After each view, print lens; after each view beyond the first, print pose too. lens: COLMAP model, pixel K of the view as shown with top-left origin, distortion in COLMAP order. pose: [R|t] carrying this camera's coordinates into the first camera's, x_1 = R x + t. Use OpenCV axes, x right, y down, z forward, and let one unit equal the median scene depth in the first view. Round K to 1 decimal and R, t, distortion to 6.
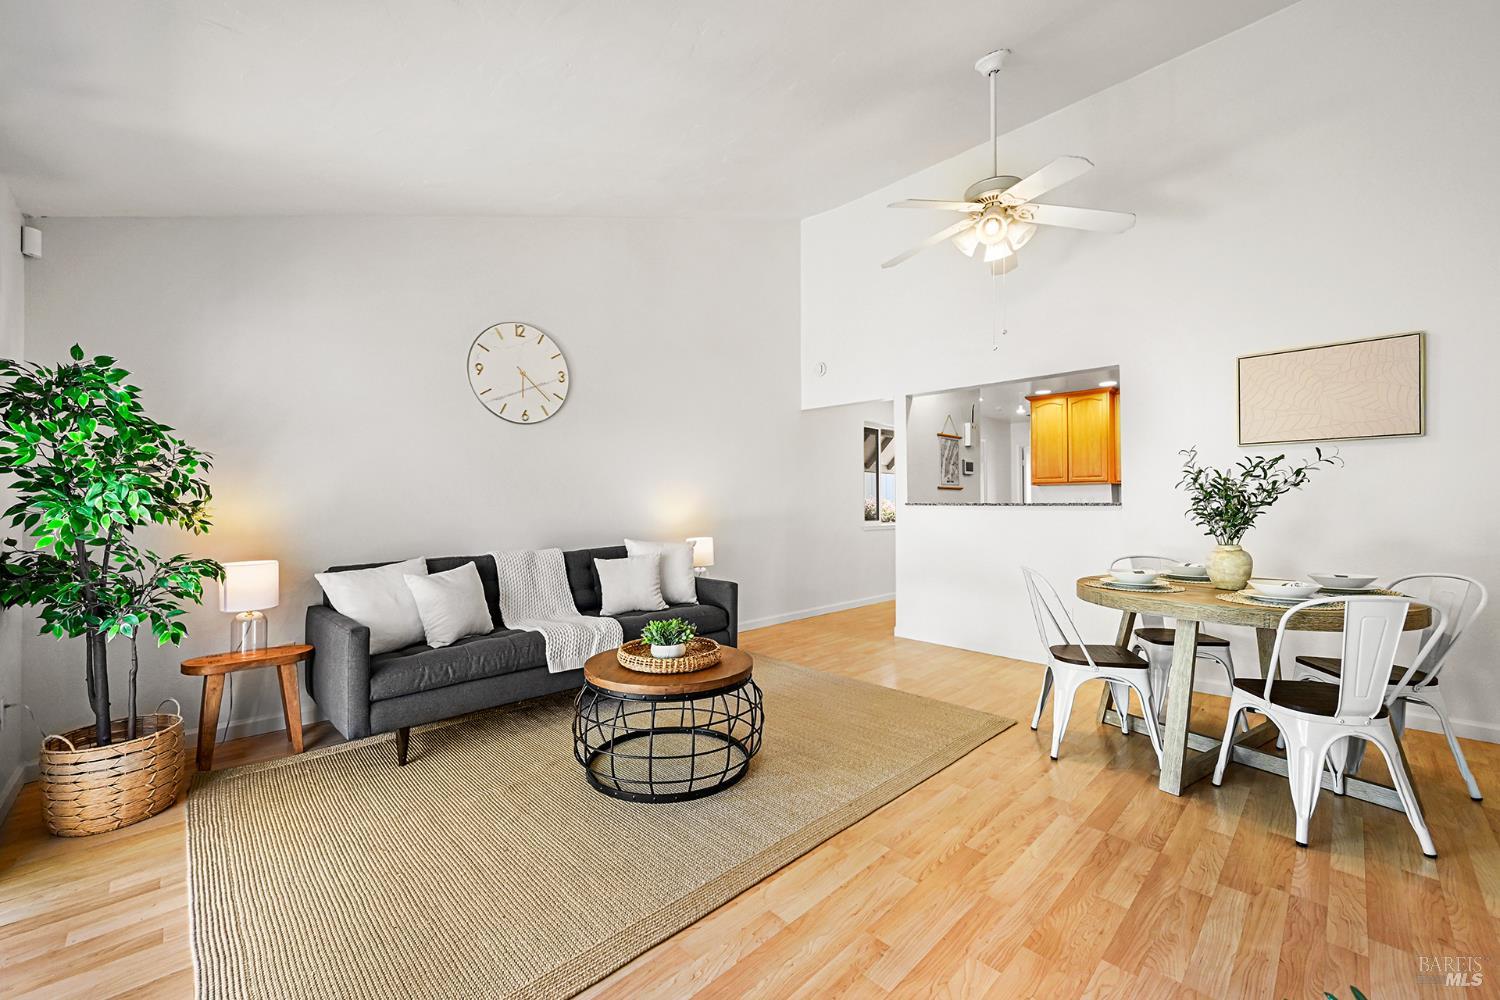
lens RADIAL K [[598.7, 0, 744.8], [0, 598.7, 498.4], [0, 0, 1]] dist [0.001434, -0.000362]
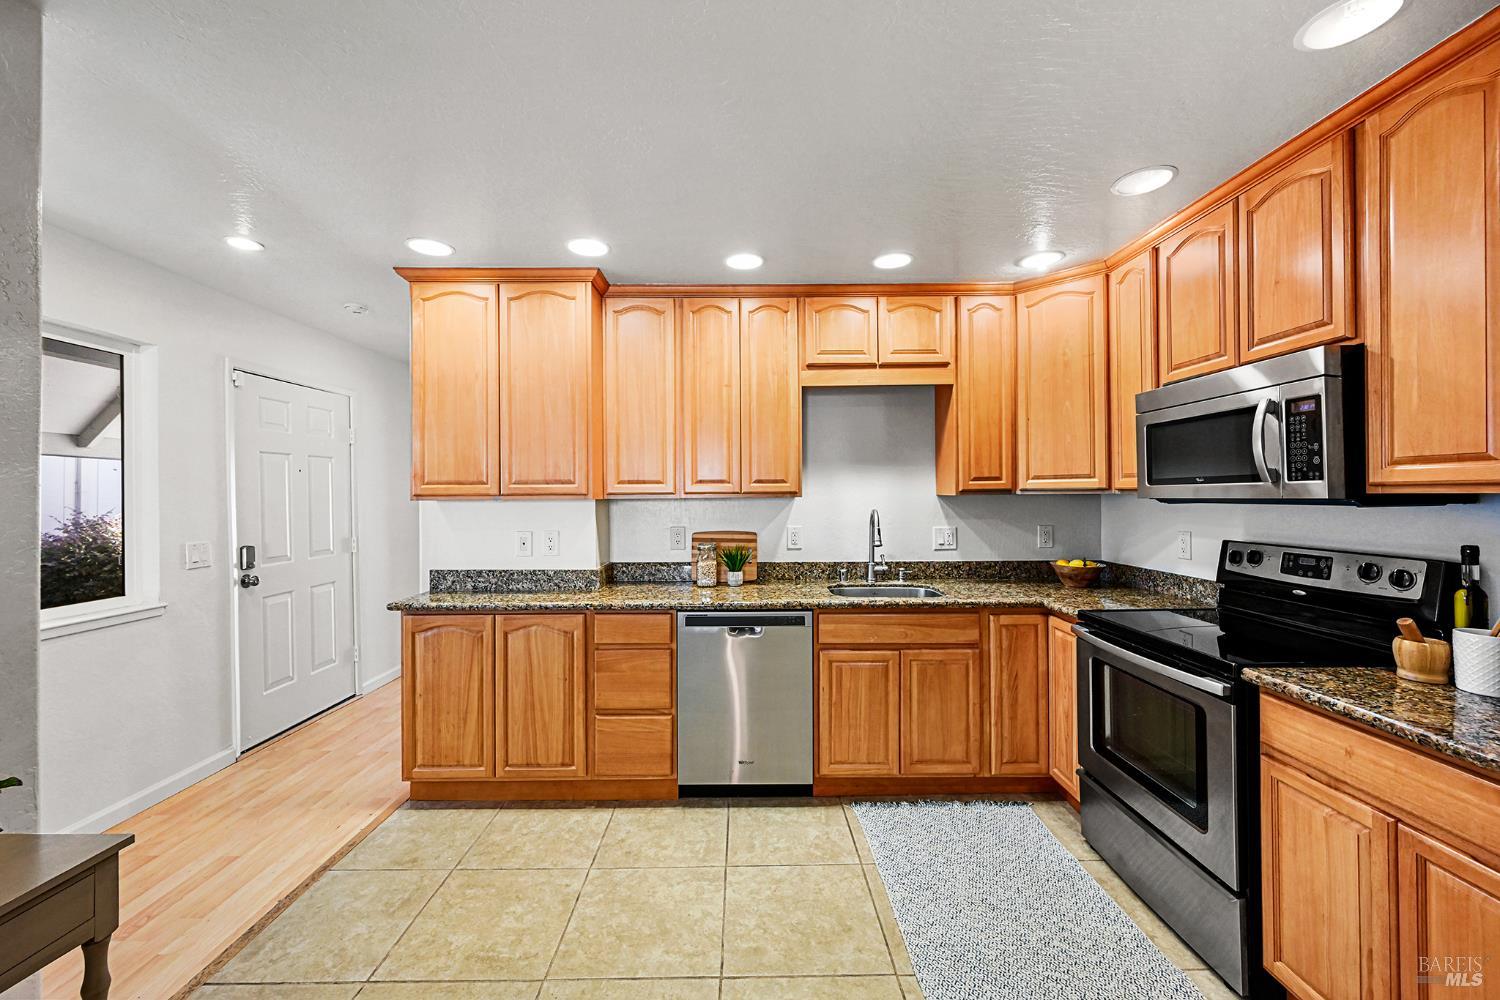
lens RADIAL K [[598.7, 0, 745.8], [0, 598.7, 492.3], [0, 0, 1]] dist [0.001434, -0.000362]
pose [[0.707847, 0.005610, 0.706344, 0.379112], [-0.003760, 0.999984, -0.004175, -0.028512], [-0.706356, 0.000299, 0.707857, 0.609396]]
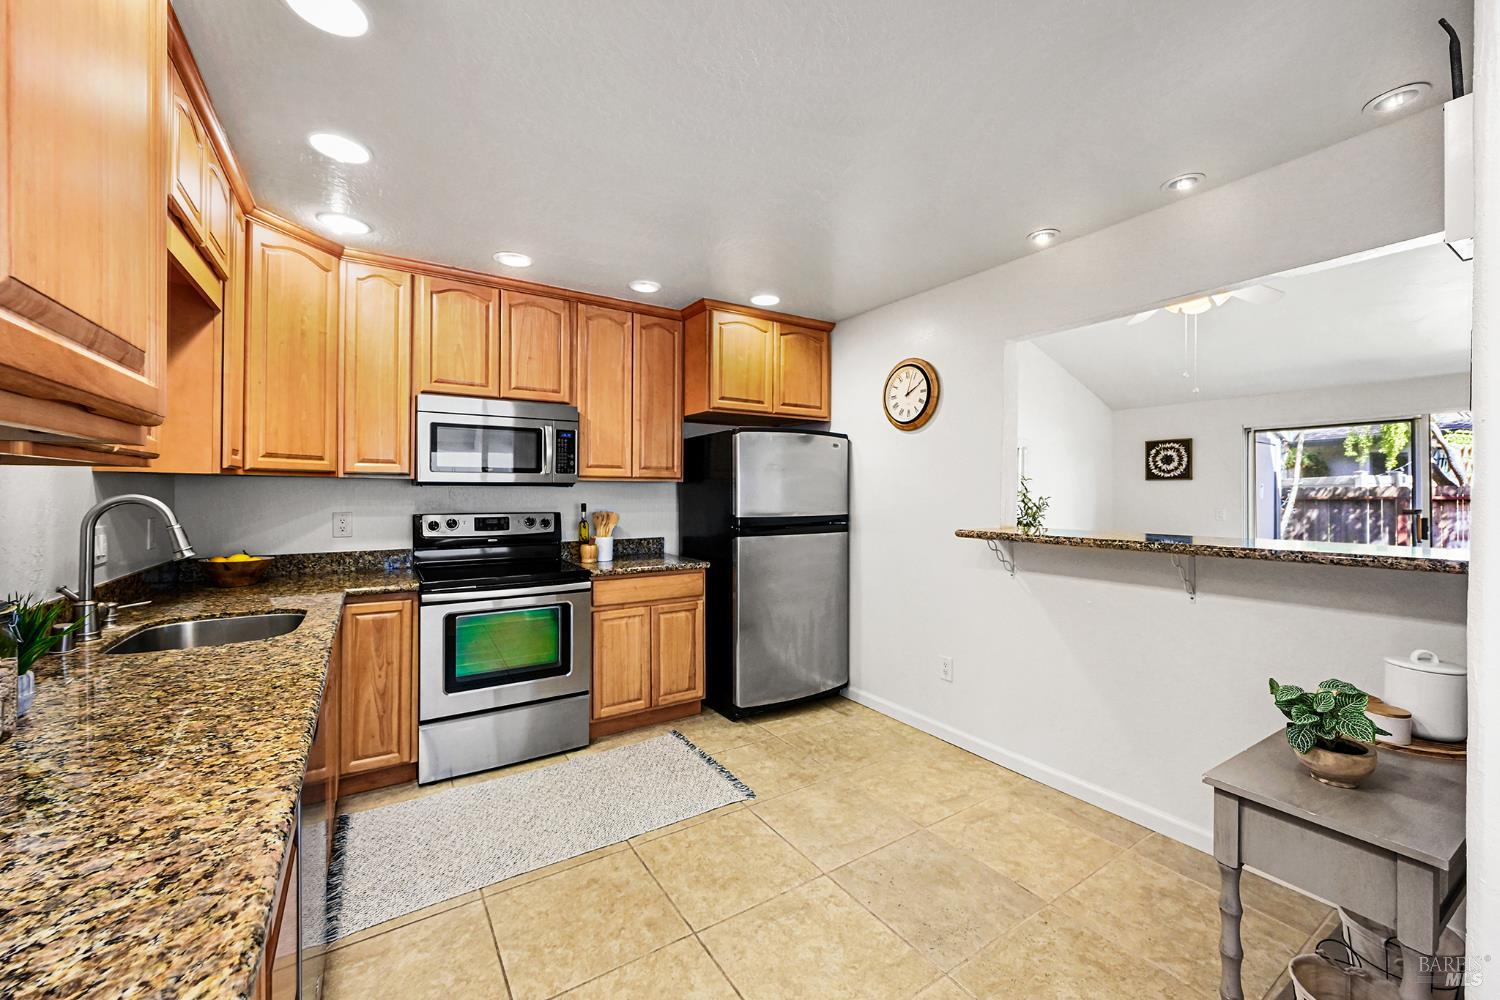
lens RADIAL K [[598.7, 0, 765.8], [0, 598.7, 493.6], [0, 0, 1]] dist [0.001434, -0.000362]
pose [[-0.982882, 0.005230, 0.184161, 0.458006], [0.004234, 0.999974, -0.005801, -0.017748], [-0.184186, -0.004922, -0.982879, 0.985687]]
